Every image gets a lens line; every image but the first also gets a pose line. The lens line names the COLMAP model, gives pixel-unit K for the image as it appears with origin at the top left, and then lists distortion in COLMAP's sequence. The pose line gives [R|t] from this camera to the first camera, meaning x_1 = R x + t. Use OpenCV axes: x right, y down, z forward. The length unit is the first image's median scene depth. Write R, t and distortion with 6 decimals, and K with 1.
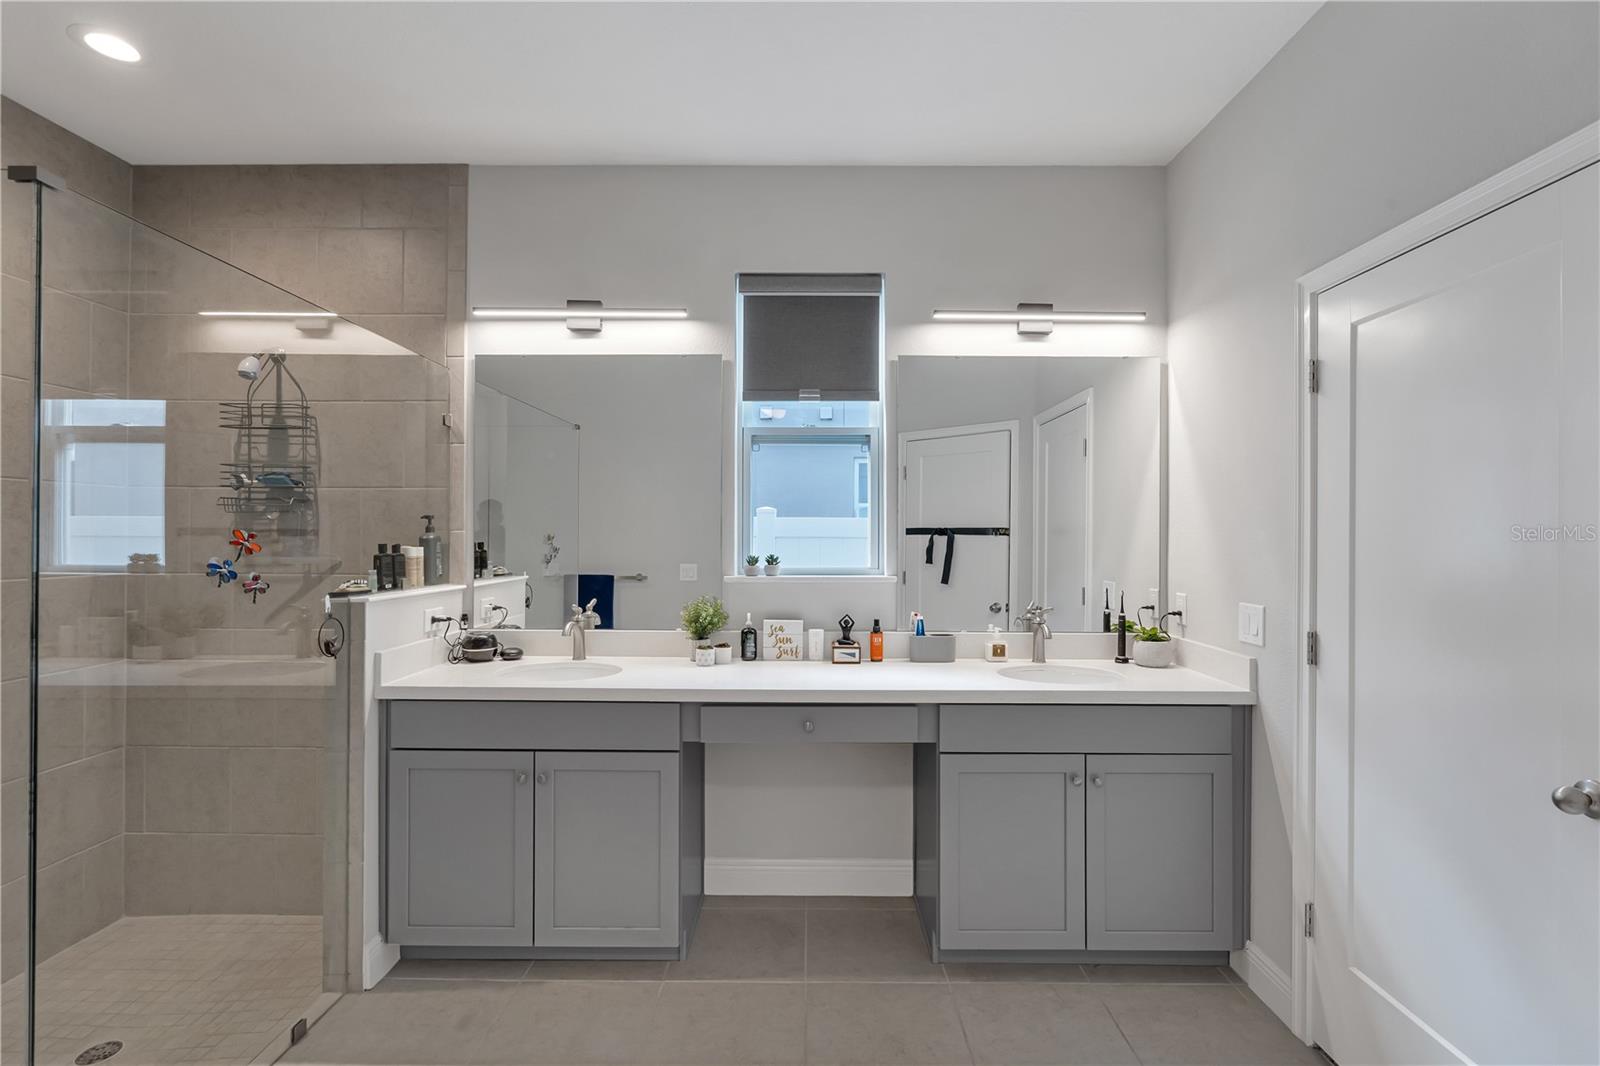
lens RADIAL K [[725.2, 0, 809.8], [0, 725.2, 535.8], [0, 0, 1]] dist [-0.003566, 0.001341]
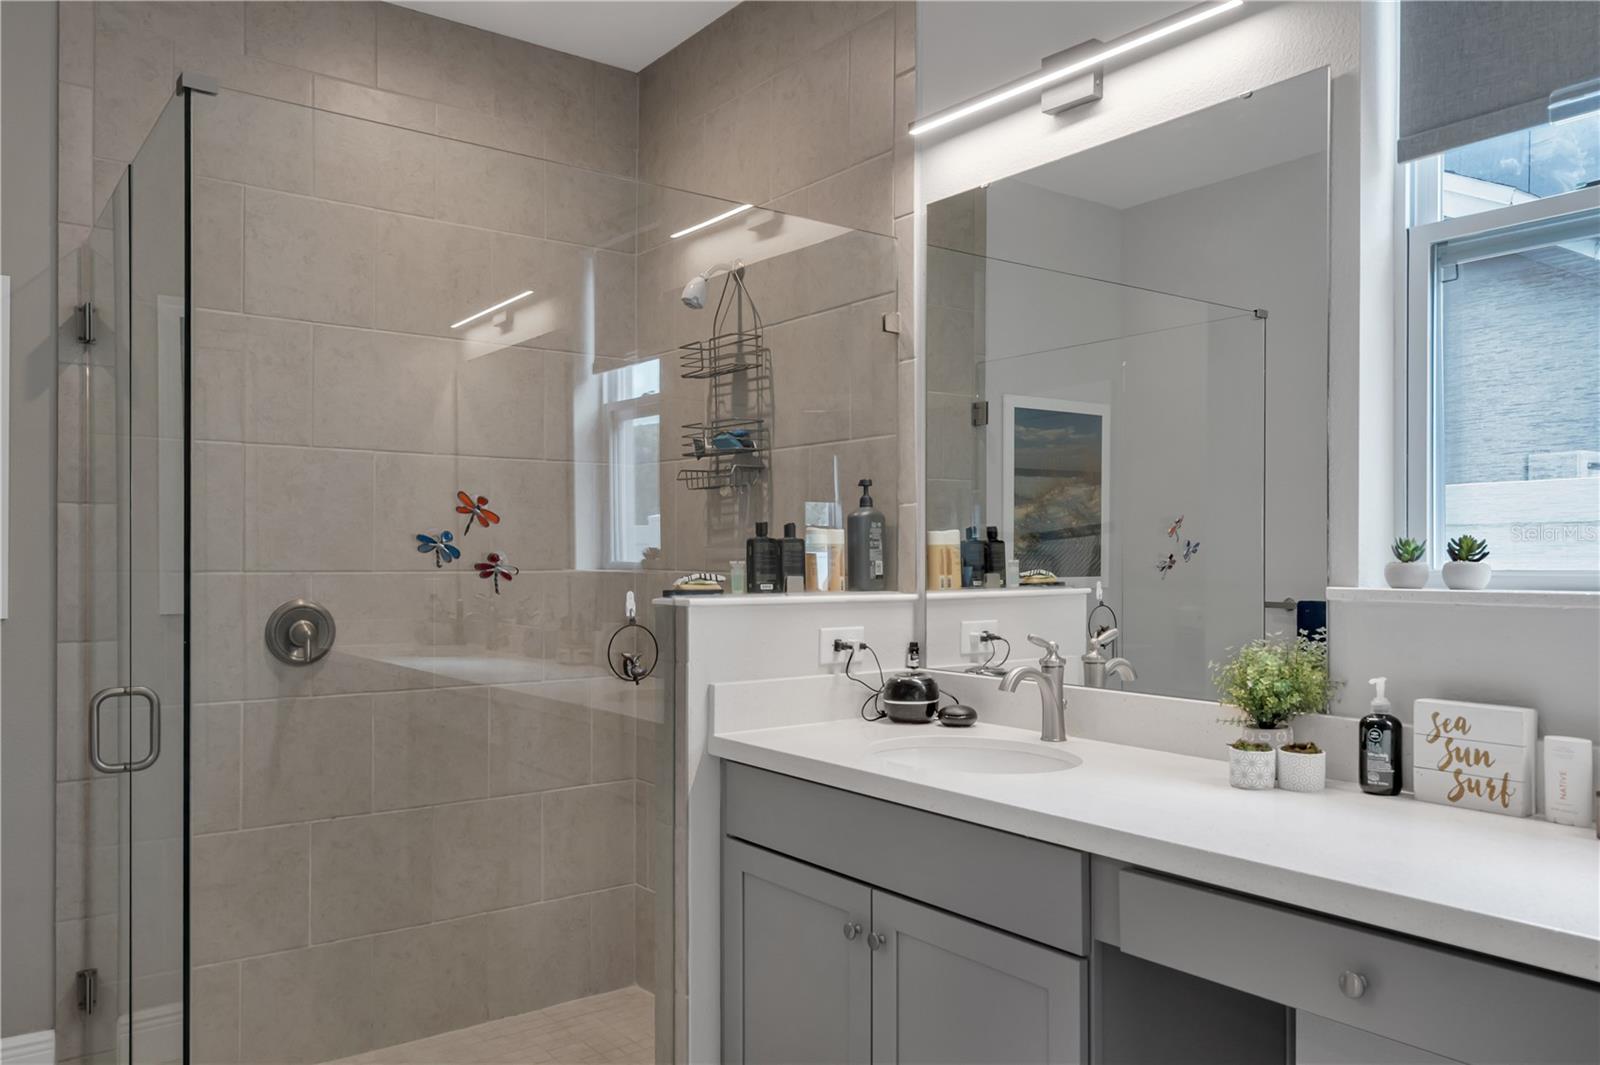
lens RADIAL K [[1176.5, 0, 803.7], [0, 1176.5, 560.1], [0, 0, 1]] dist [0.012964, -0.001666]
pose [[0.609528, 0.000723, -0.792764, 0.244913], [0.003274, 0.999989, 0.003429, 0.037224], [0.792758, -0.004686, 0.609519, 0.340028]]
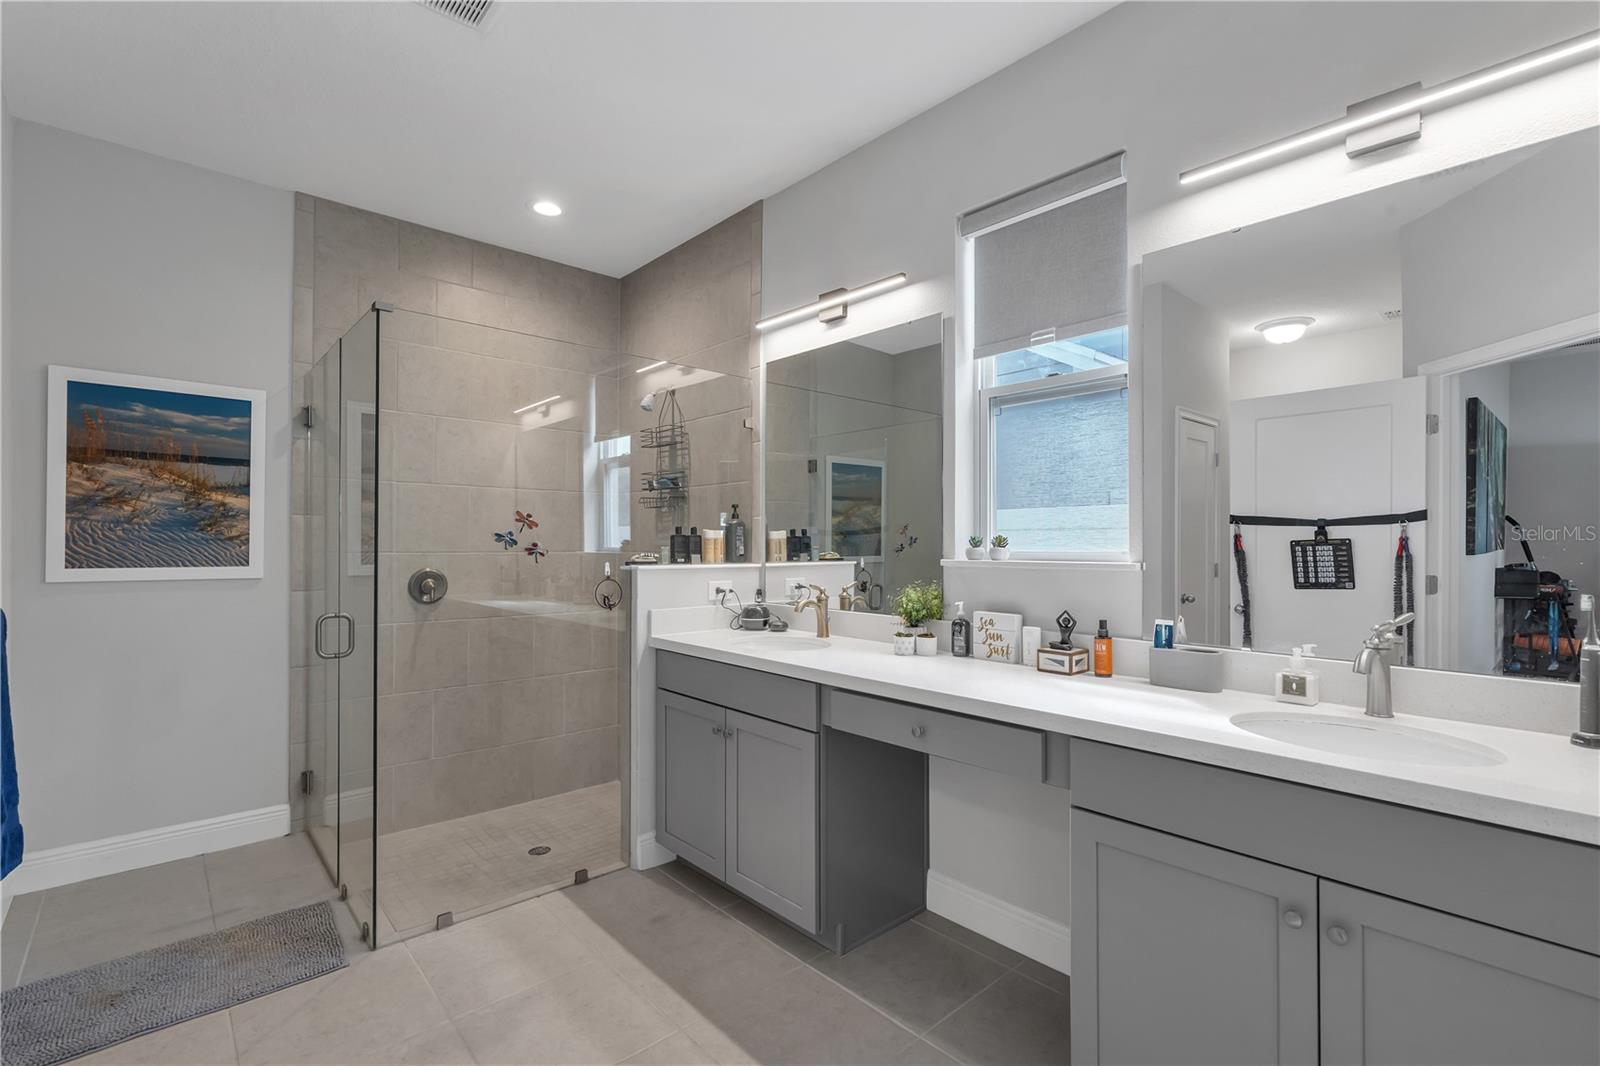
lens RADIAL K [[725.2, 0, 798.0], [0, 725.2, 542.5], [0, 0, 1]] dist [-0.003566, 0.001341]
pose [[0.673543, -0.002586, -0.739143, 0.428408], [0.001722, 0.999997, -0.001930, 0.036826], [0.739146, 0.000027, 0.673546, 0.270762]]
